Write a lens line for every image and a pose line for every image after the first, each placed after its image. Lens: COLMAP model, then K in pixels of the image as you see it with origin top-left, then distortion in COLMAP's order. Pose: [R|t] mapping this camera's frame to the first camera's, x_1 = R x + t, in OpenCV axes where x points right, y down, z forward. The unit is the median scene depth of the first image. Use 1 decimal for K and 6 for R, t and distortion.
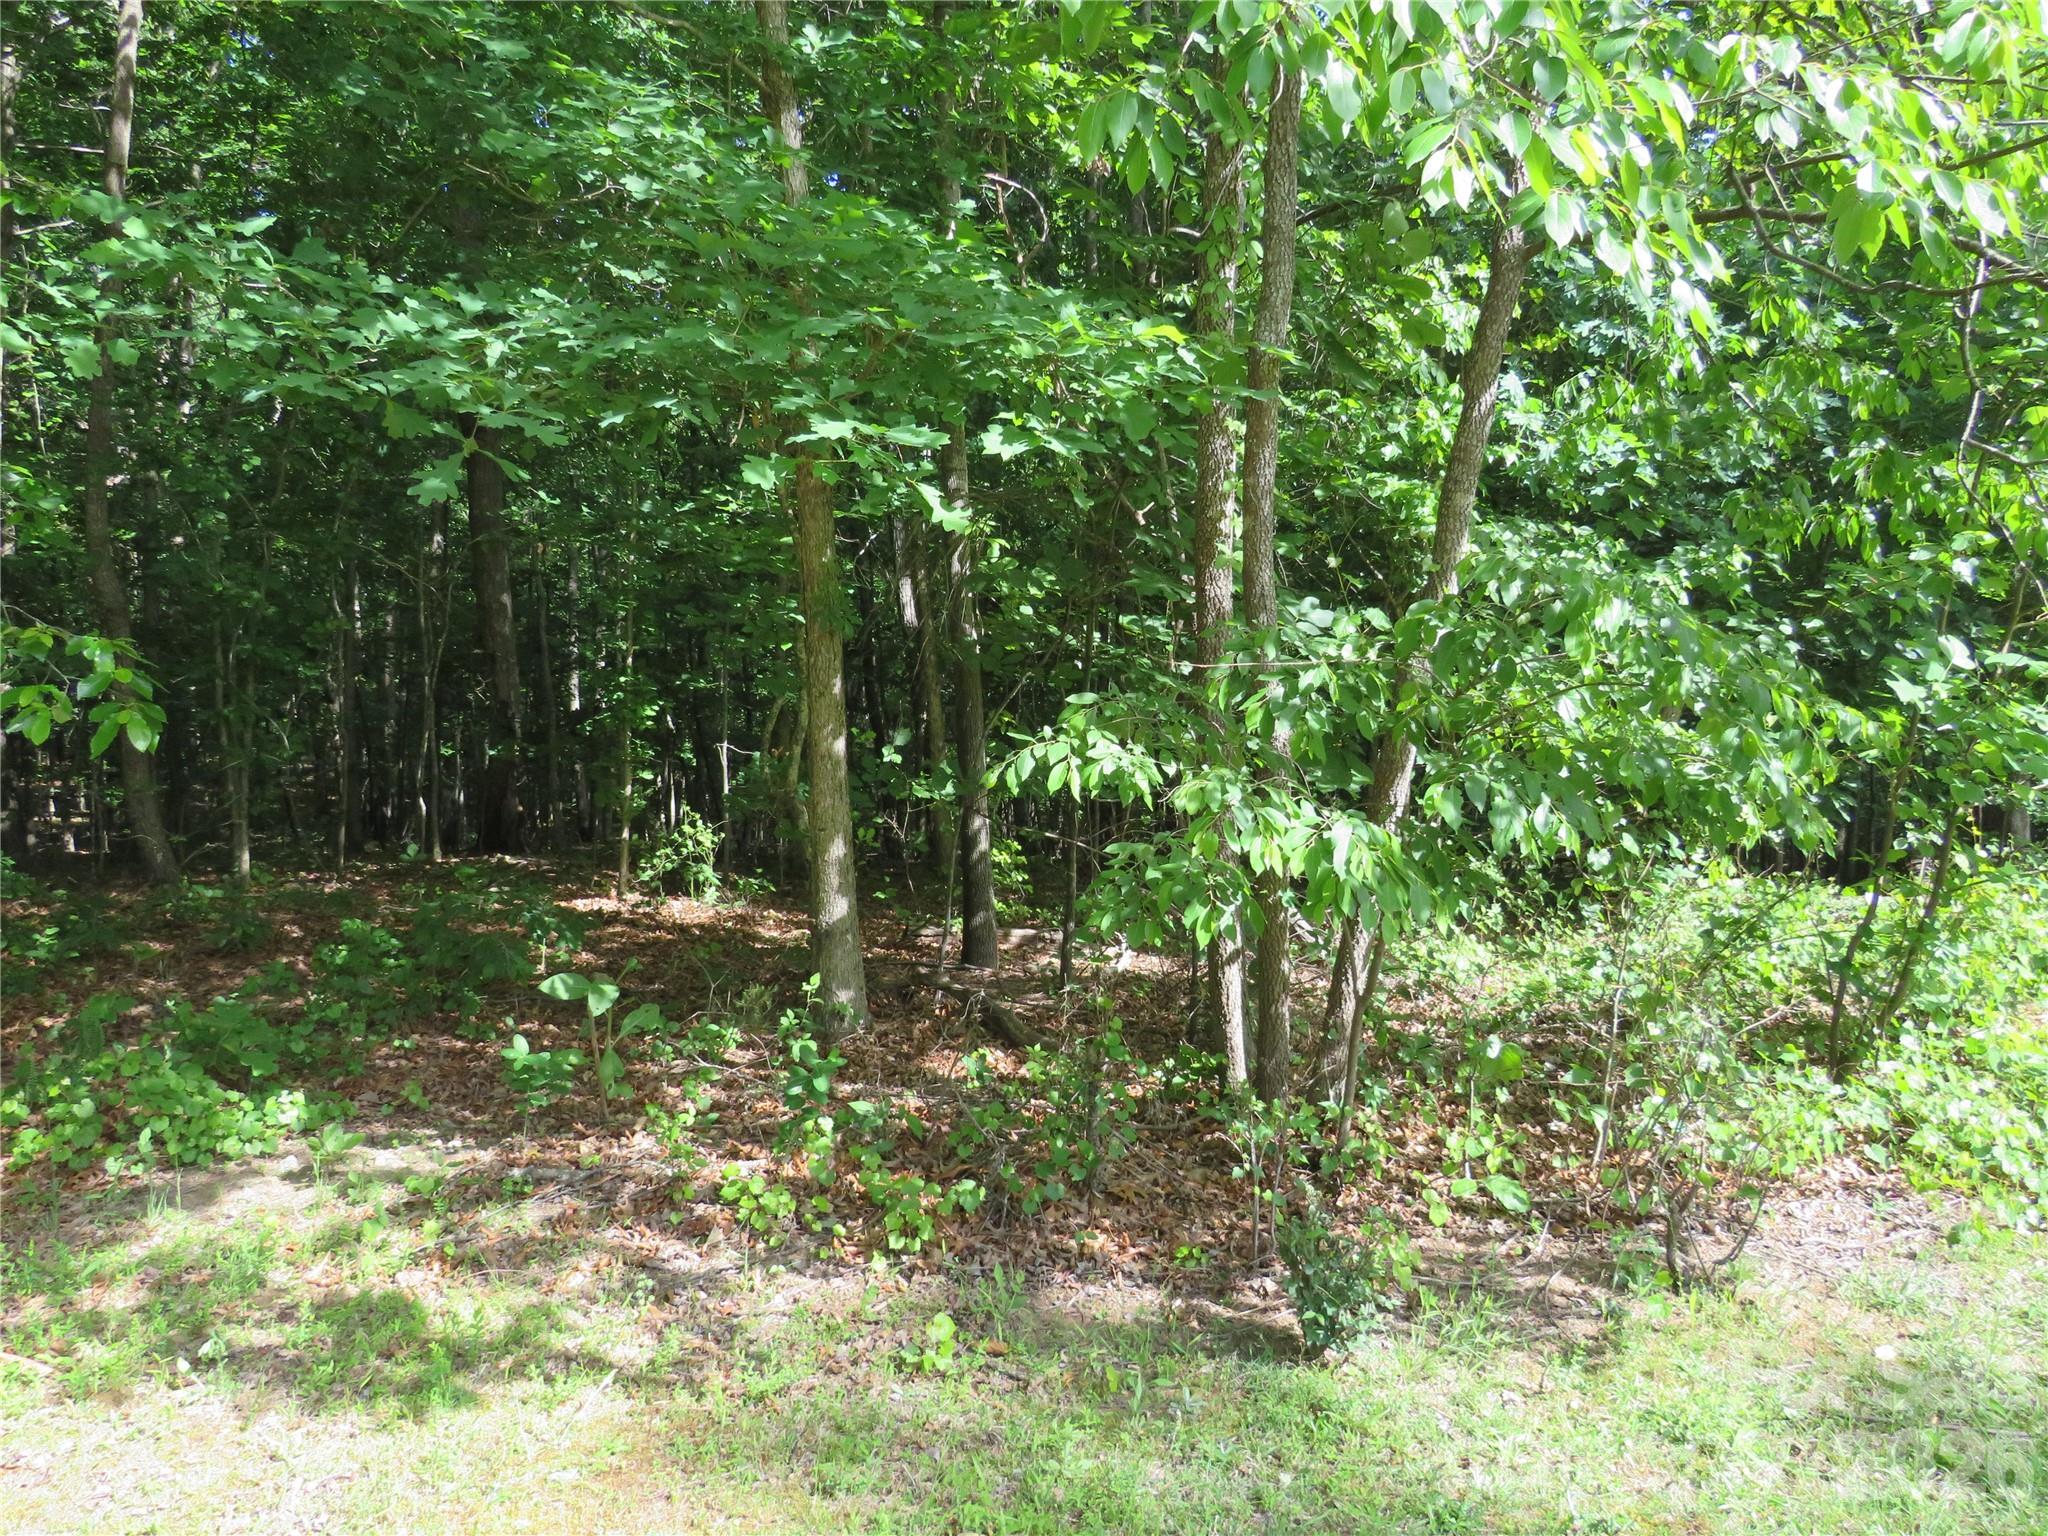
lens RADIAL K [[1462.2, 0, 1030.9], [0, 1462.2, 761.5], [0, 0, 1]] dist [-0.016733, -0.002754]
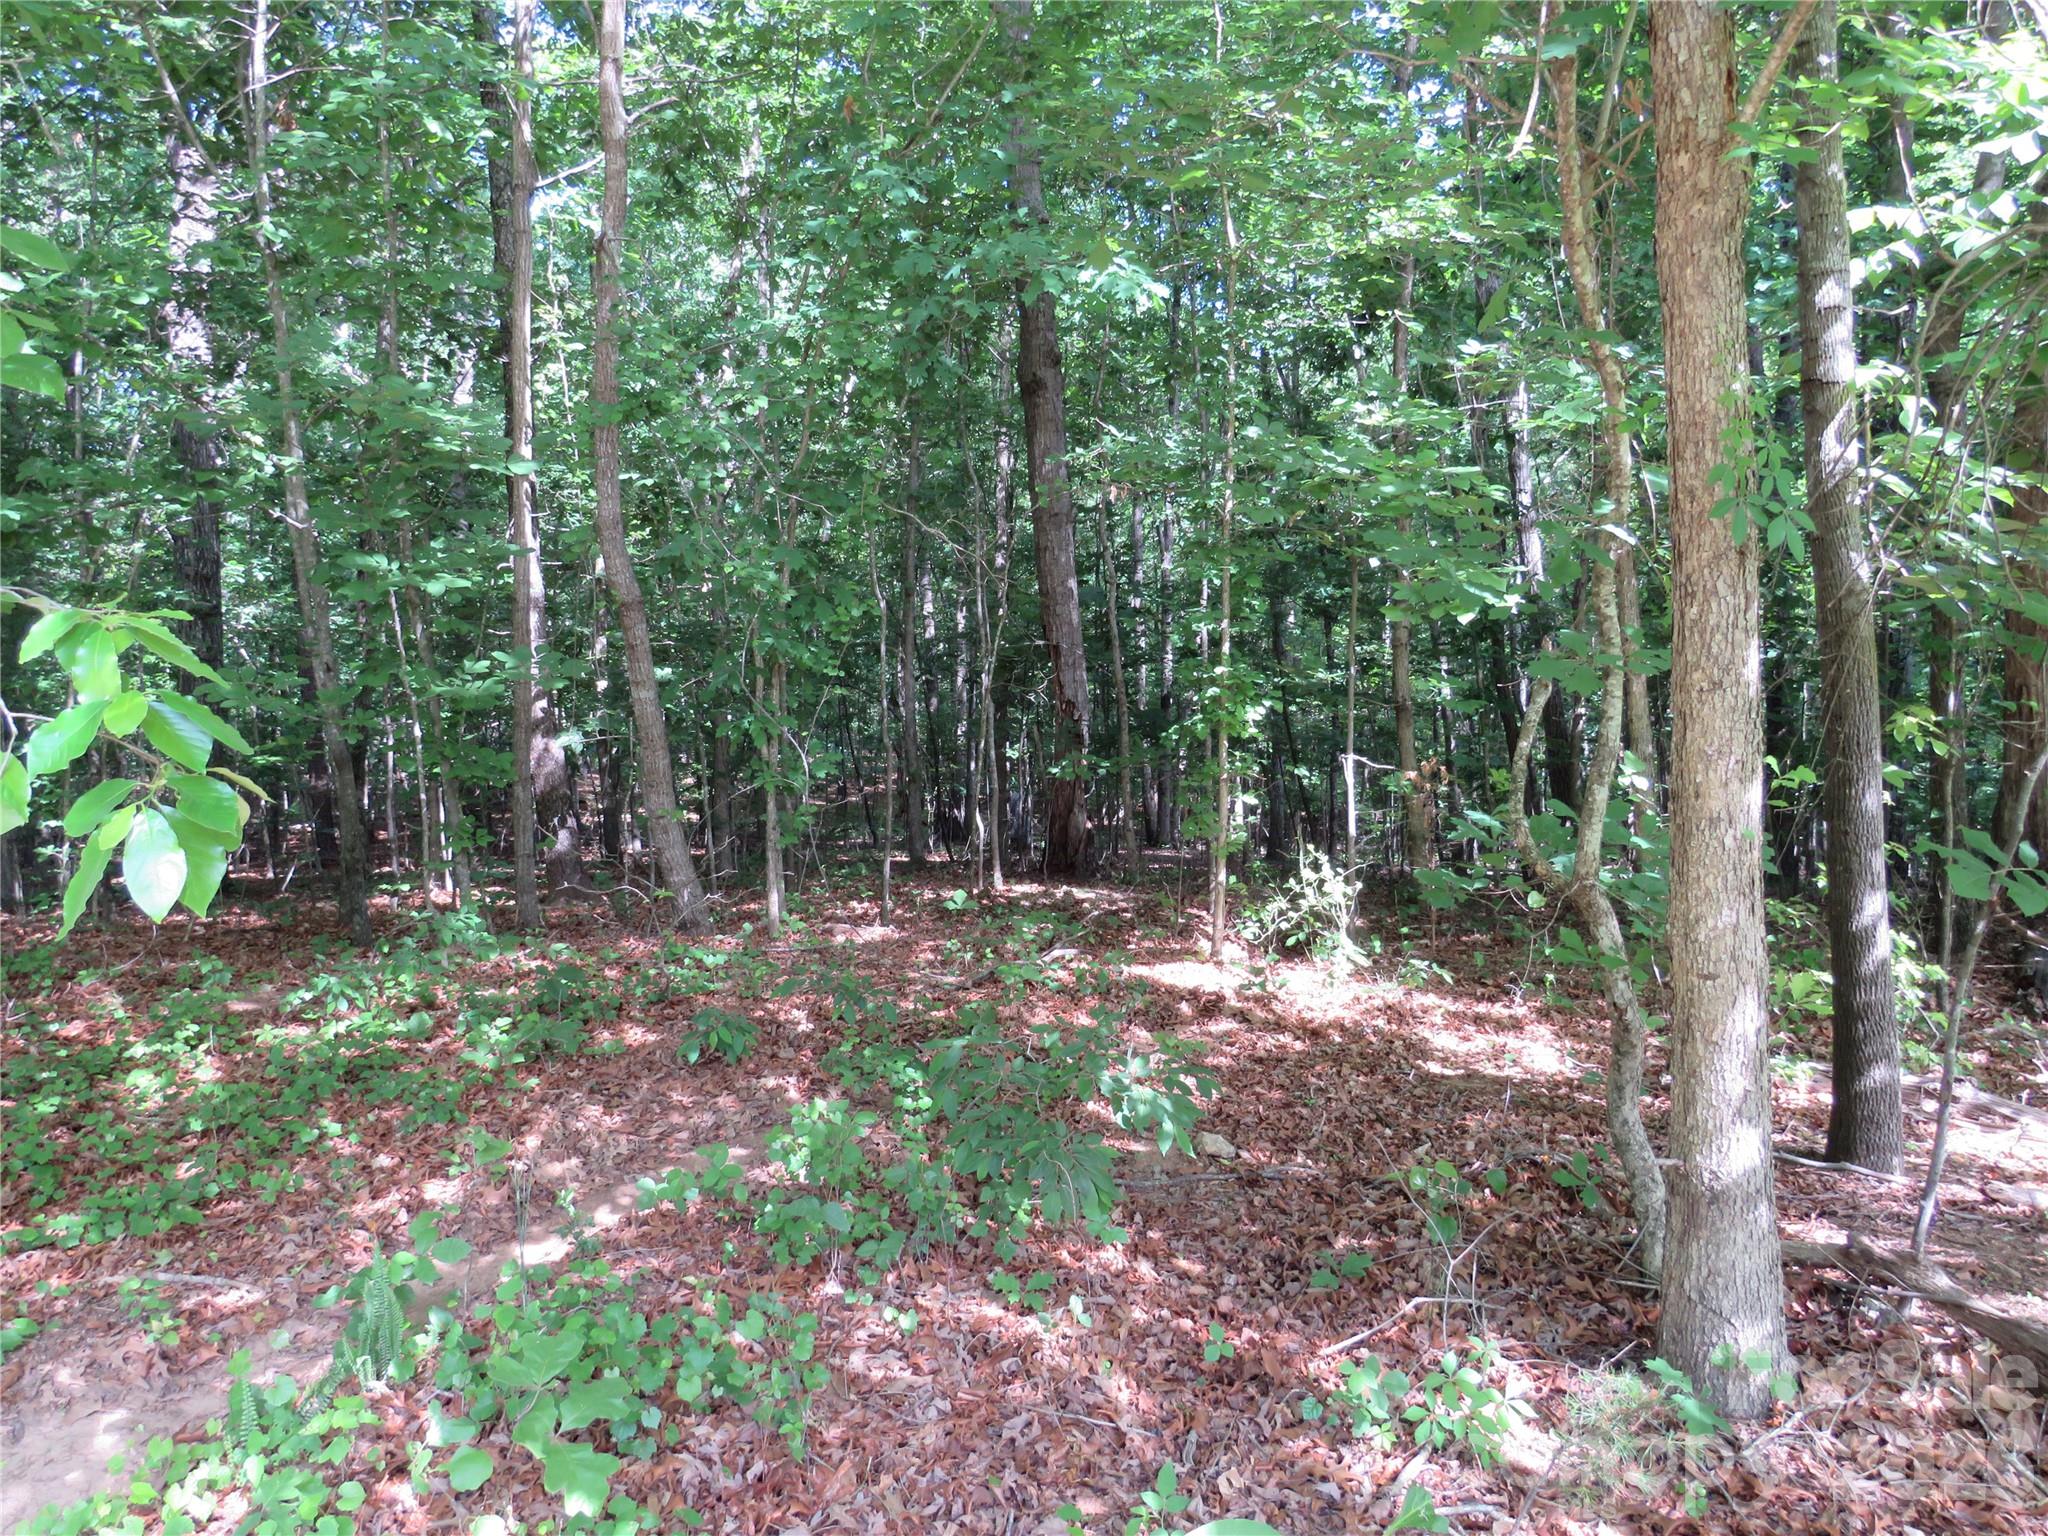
lens RADIAL K [[1462.2, 0, 1026.2], [0, 1462.2, 765.5], [0, 0, 1]] dist [-0.016733, -0.002754]
pose [[0.928914, -0.004424, -0.370270, -0.190060], [0.007335, 0.999952, 0.006454, -0.027262], [0.370223, -0.008711, 0.928902, 0.540255]]
